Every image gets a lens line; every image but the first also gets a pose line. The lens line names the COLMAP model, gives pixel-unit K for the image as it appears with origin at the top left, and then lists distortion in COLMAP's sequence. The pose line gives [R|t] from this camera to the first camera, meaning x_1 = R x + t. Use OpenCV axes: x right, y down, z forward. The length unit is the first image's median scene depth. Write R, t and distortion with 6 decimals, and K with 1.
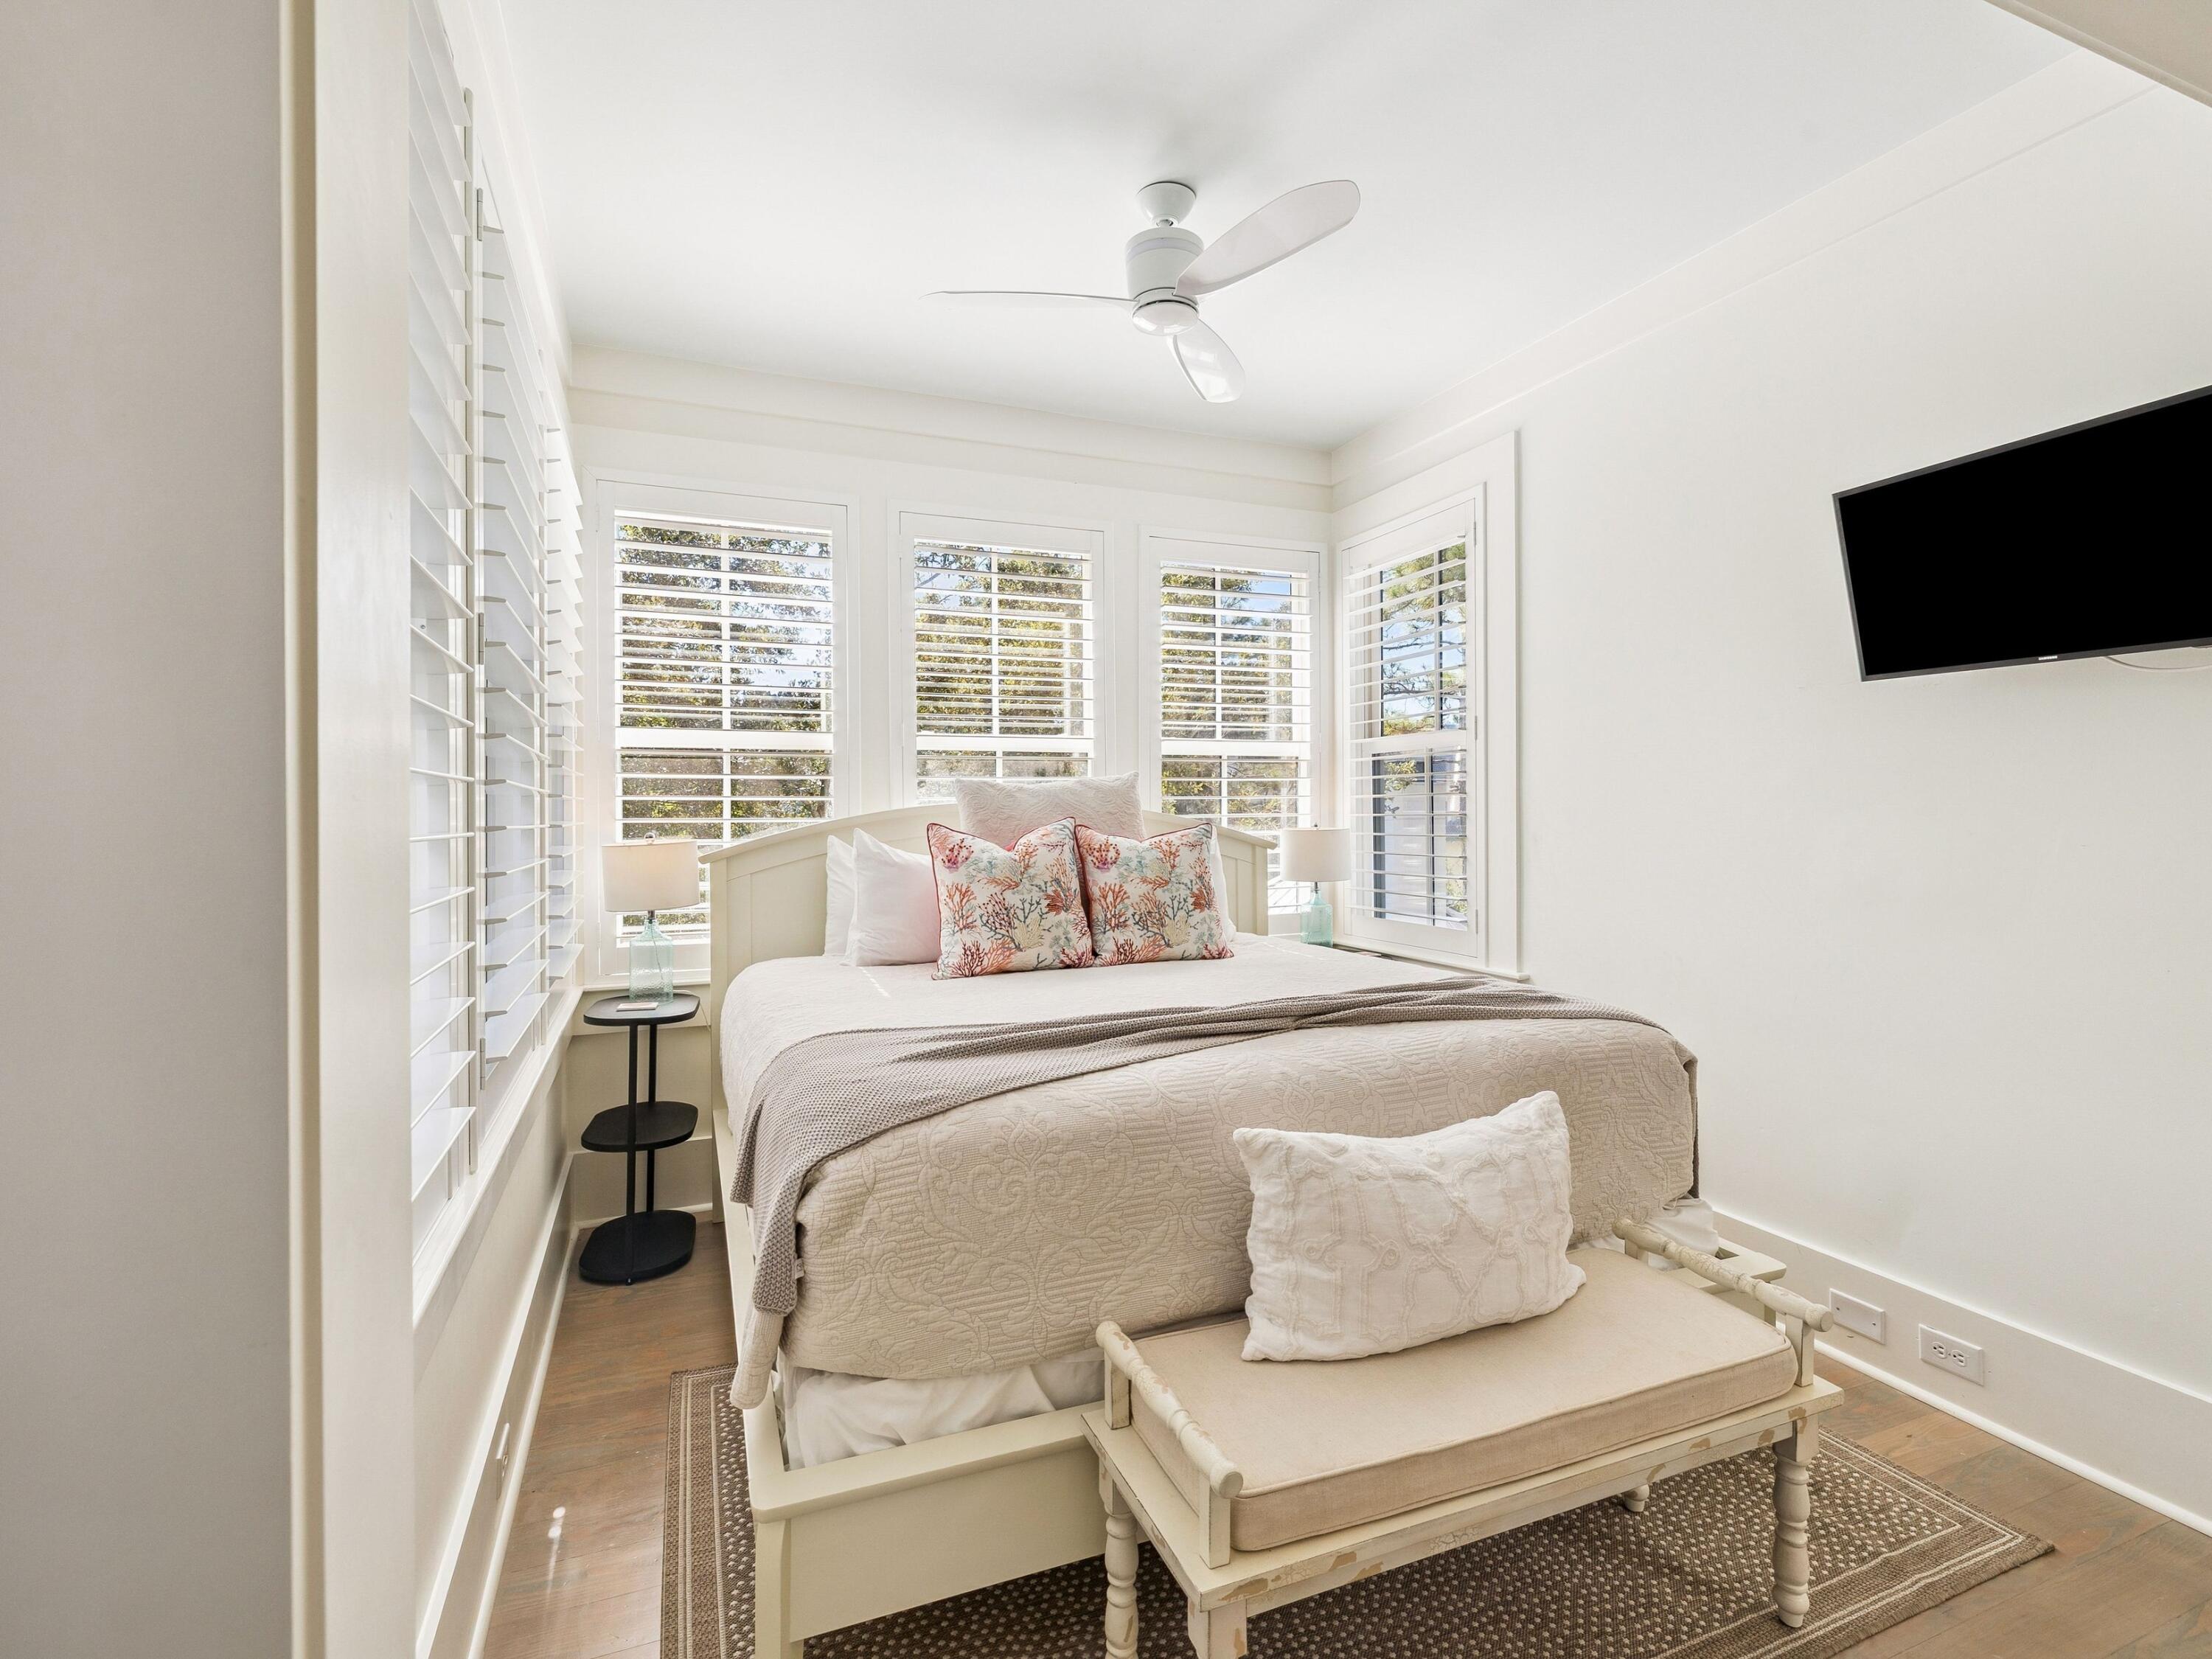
lens RADIAL K [[1064.2, 0, 1108.6], [0, 1064.2, 796.0], [0, 0, 1]] dist [0.007001, -0.000221]
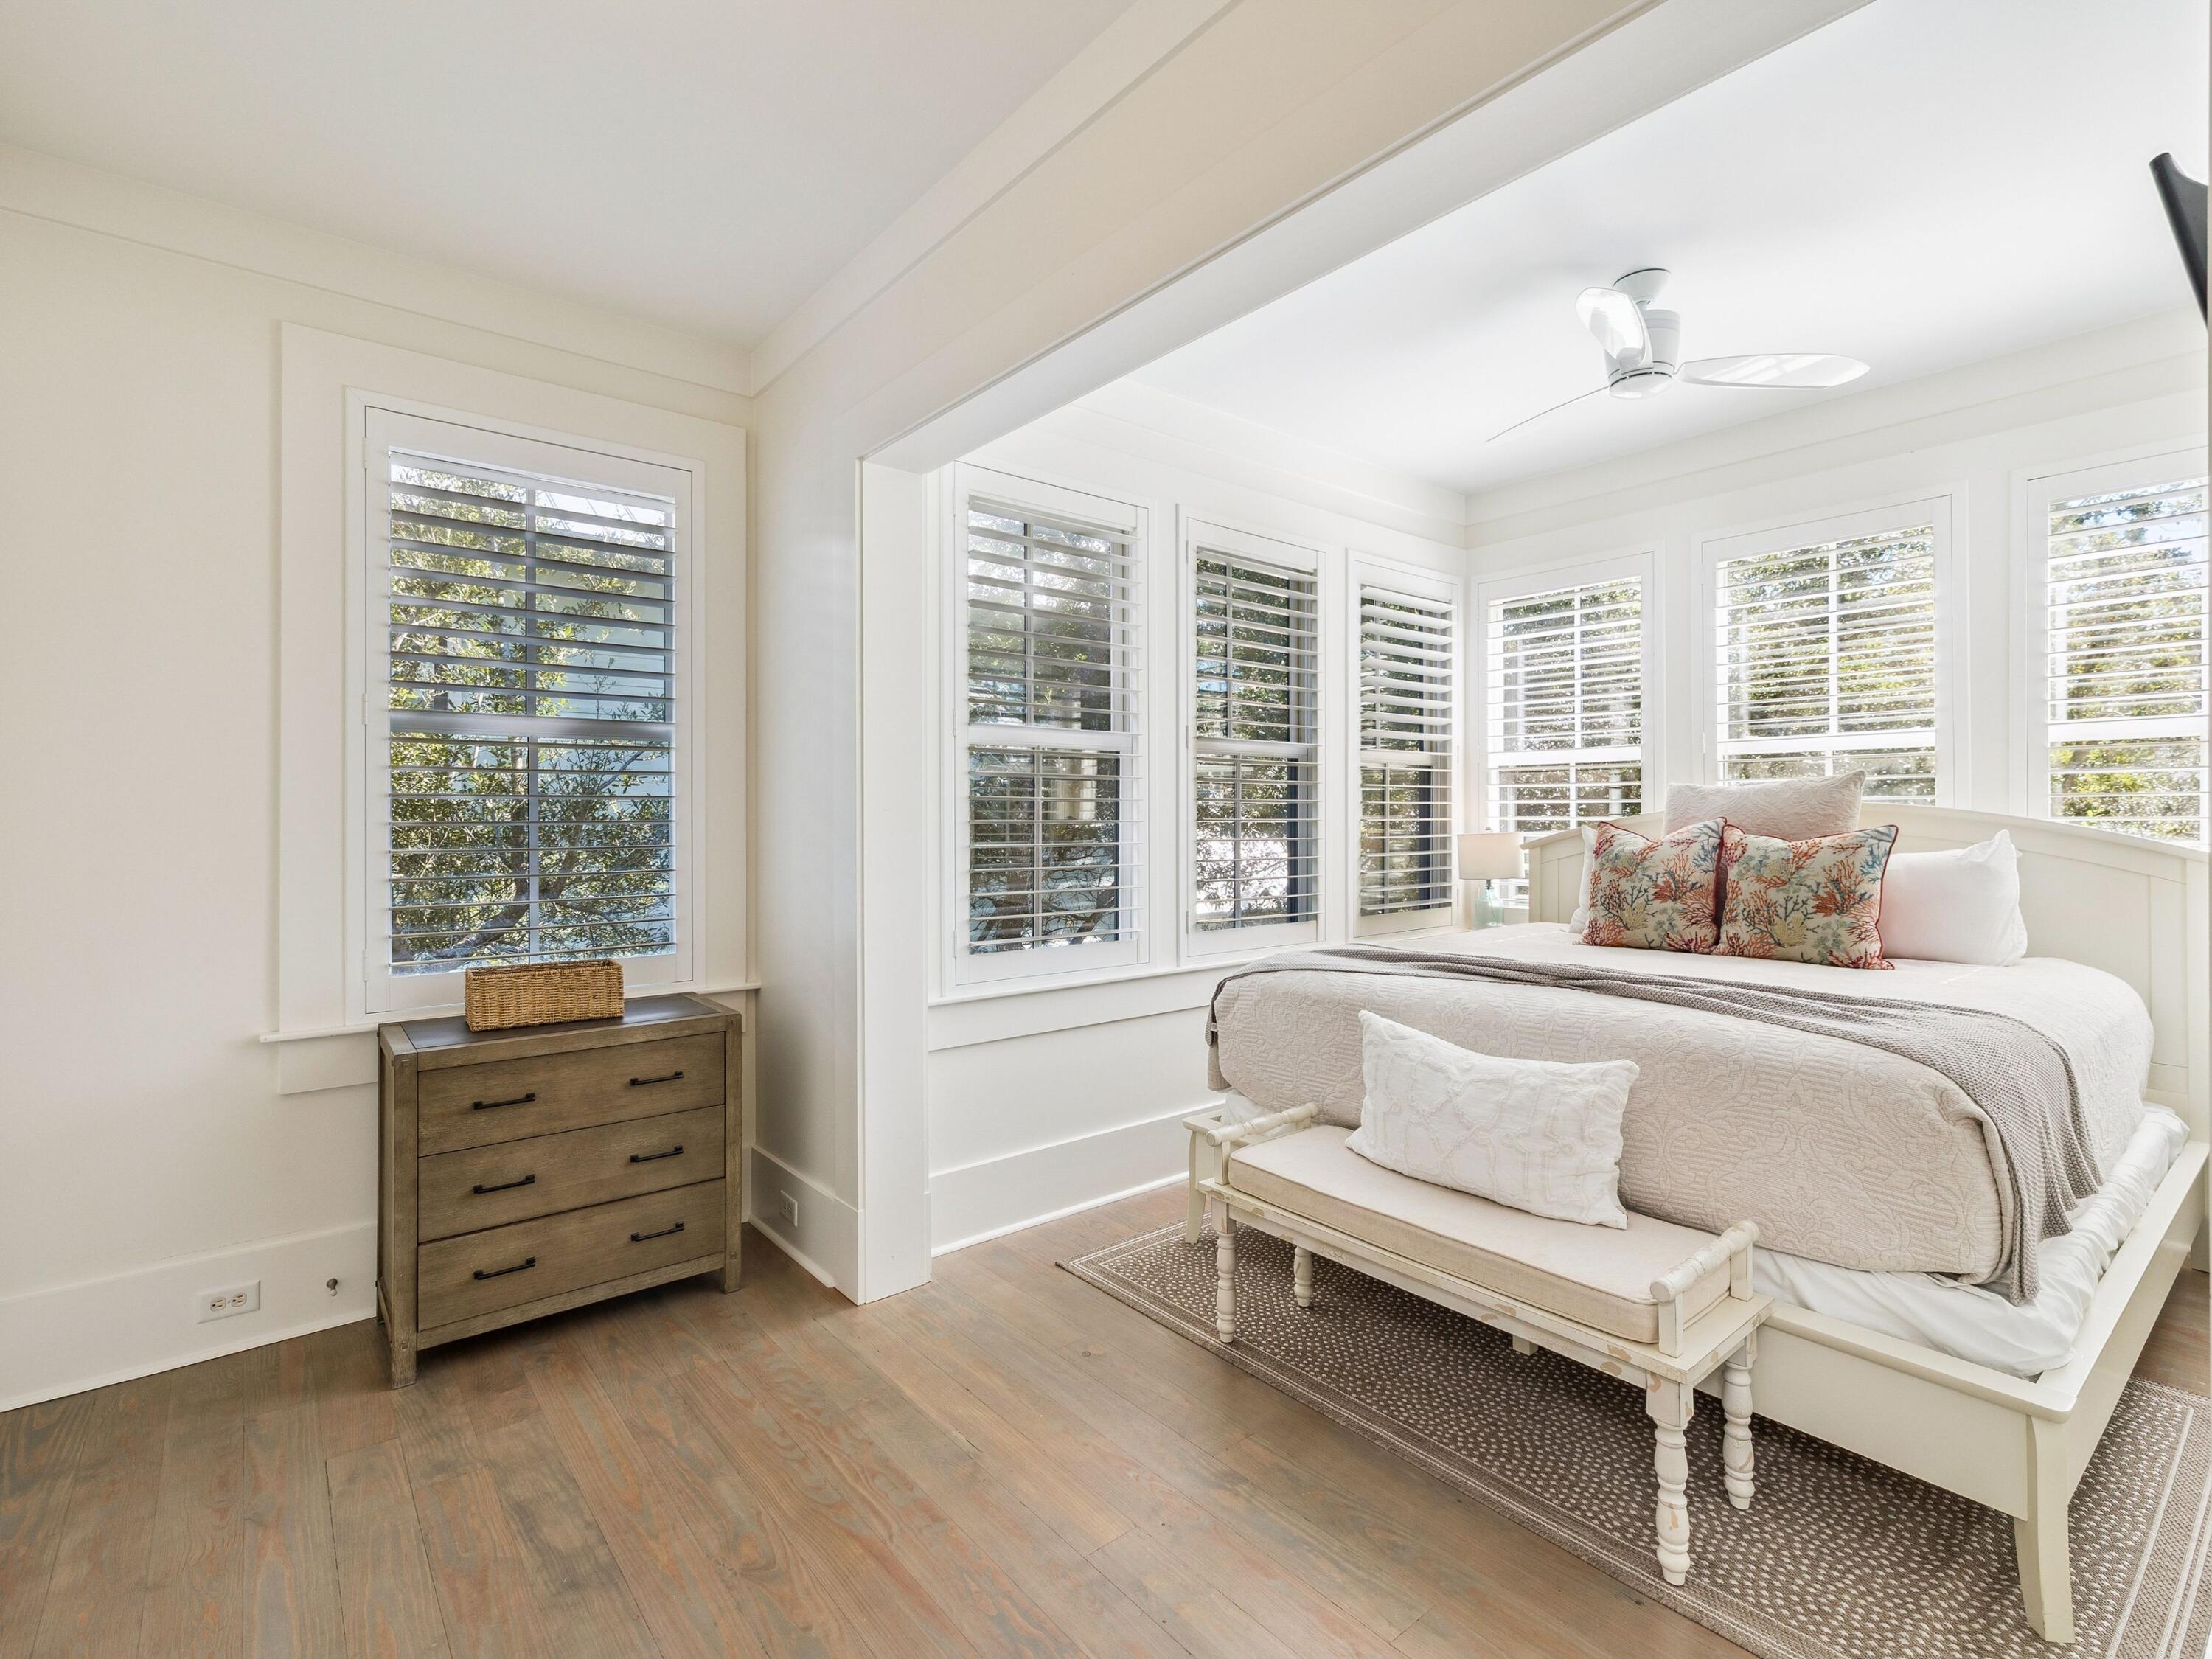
lens RADIAL K [[1064.2, 0, 1121.3], [0, 1064.2, 823.5], [0, 0, 1]] dist [0.007001, -0.000221]
pose [[0.289755, 0.009677, -0.957052, 0.850871], [0.008117, 0.999888, 0.012567, 0.008959], [0.957066, -0.011409, 0.289644, 0.120972]]
